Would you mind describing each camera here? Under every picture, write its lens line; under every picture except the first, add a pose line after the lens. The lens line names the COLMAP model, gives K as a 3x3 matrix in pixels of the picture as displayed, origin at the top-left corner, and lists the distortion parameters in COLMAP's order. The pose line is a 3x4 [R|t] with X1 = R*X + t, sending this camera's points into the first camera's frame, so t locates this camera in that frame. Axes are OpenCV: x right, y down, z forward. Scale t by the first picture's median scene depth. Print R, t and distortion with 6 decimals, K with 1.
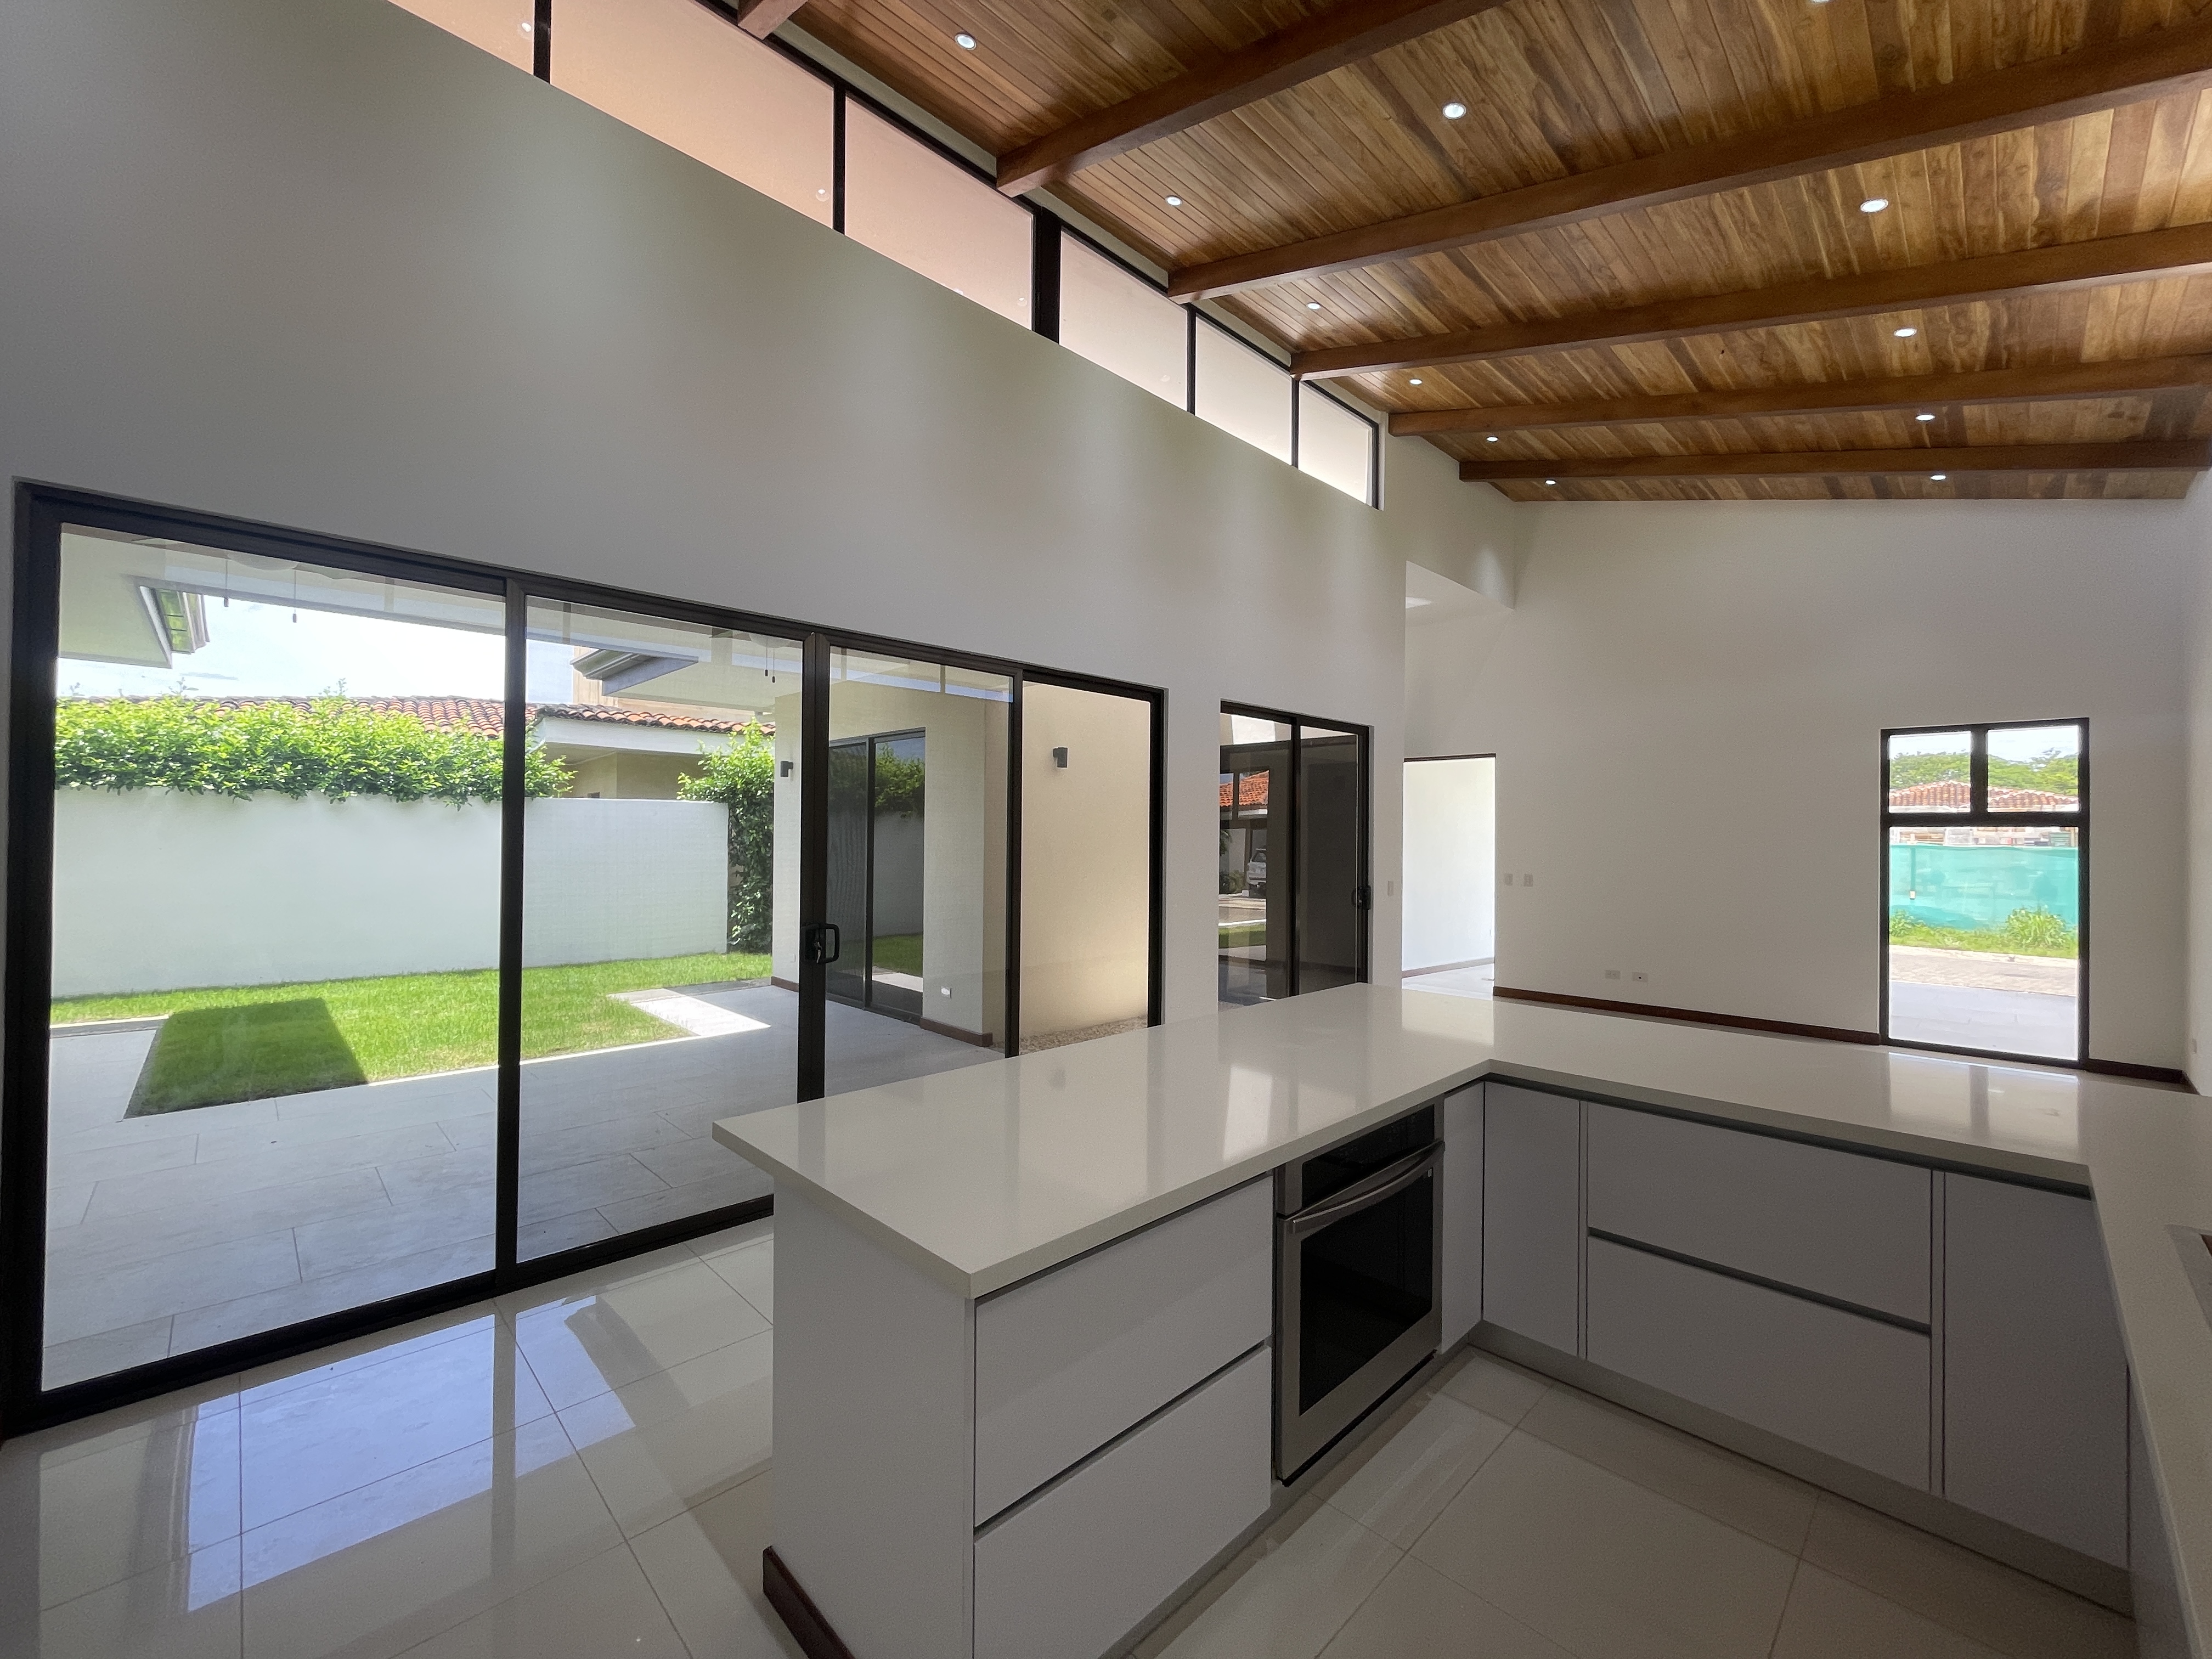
lens RADIAL K [[894.1, 0, 1113.0], [0, 894.1, 833.5], [0, 0, 1]] dist [-0.003961, -0.000230]
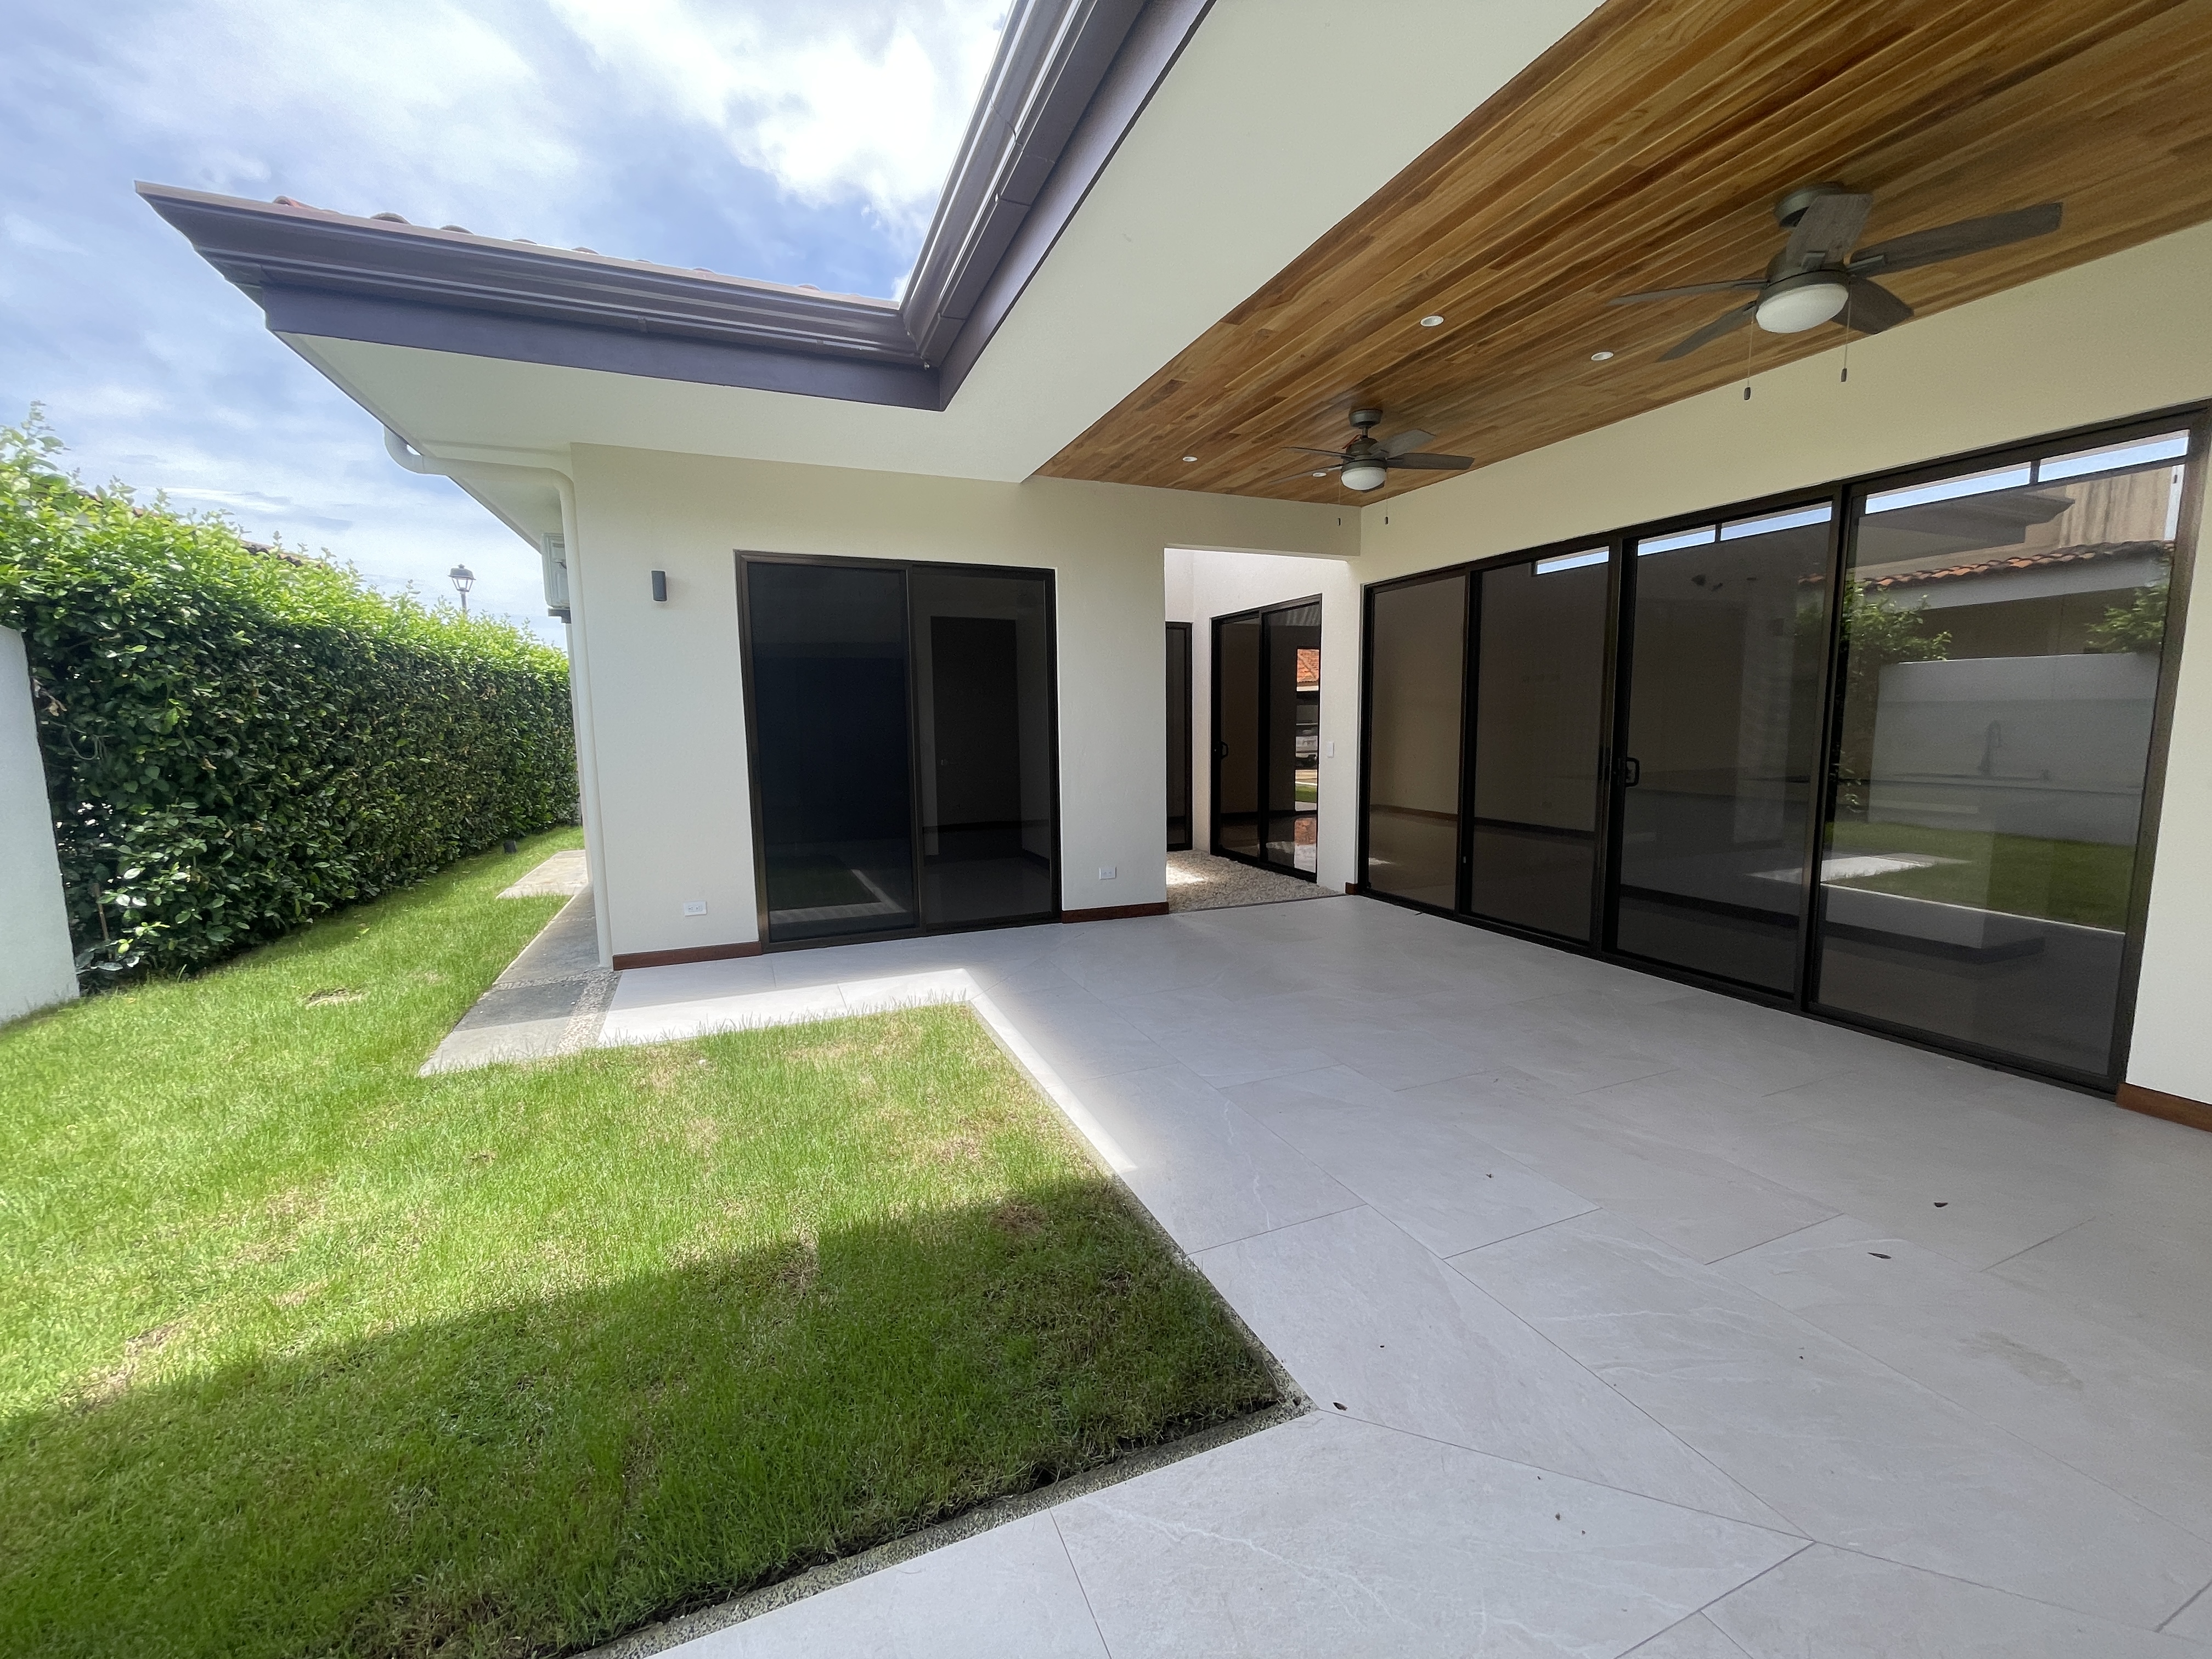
lens RADIAL K [[891.4, 0, 1110.7], [0, 891.4, 833.3], [0, 0, 1]] dist [-0.001692, -0.000227]
pose [[0.373769, -0.131385, 0.918169, -1.067185], [0.010657, 0.990460, 0.137391, 0.011441], [-0.927460, -0.041567, 0.371604, 0.686141]]
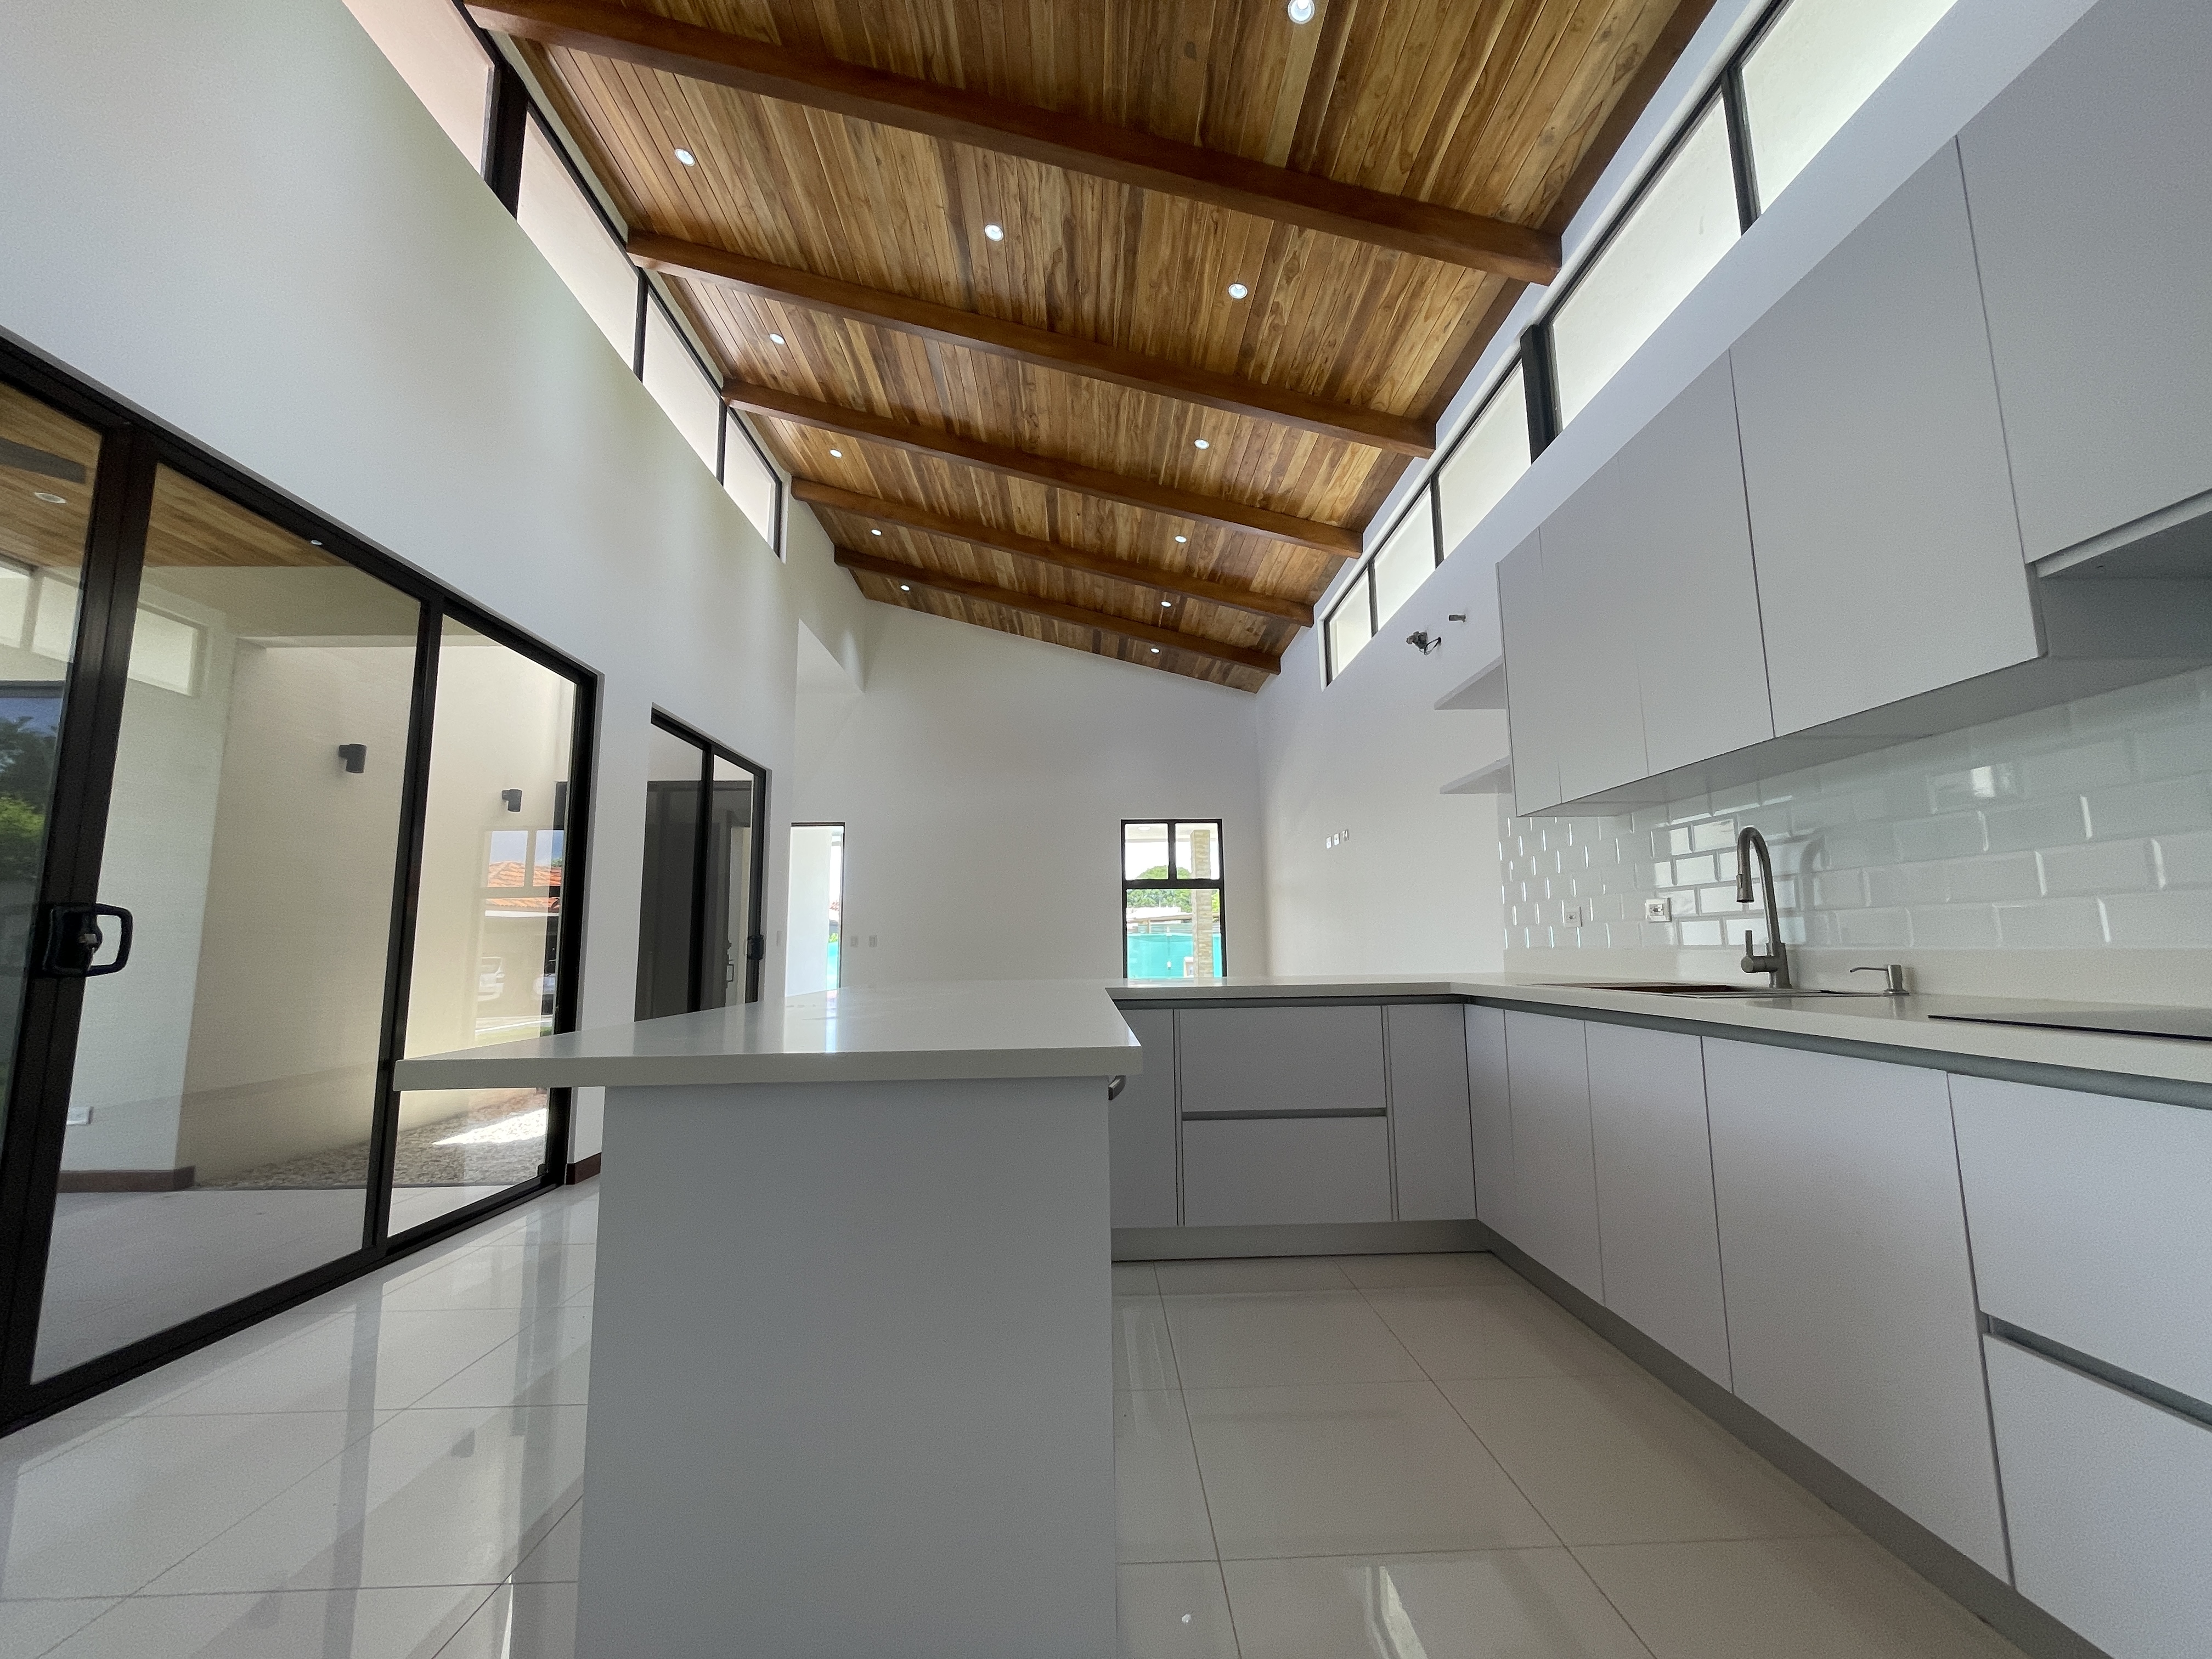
lens RADIAL K [[891.4, 0, 1110.7], [0, 891.4, 833.3], [0, 0, 1]] dist [-0.001692, -0.000227]
pose [[0.681479, 0.076980, 0.727778, -0.169759], [0.015880, 0.992663, -0.119868, 0.074999], [-0.731666, 0.093245, 0.675256, 0.075999]]
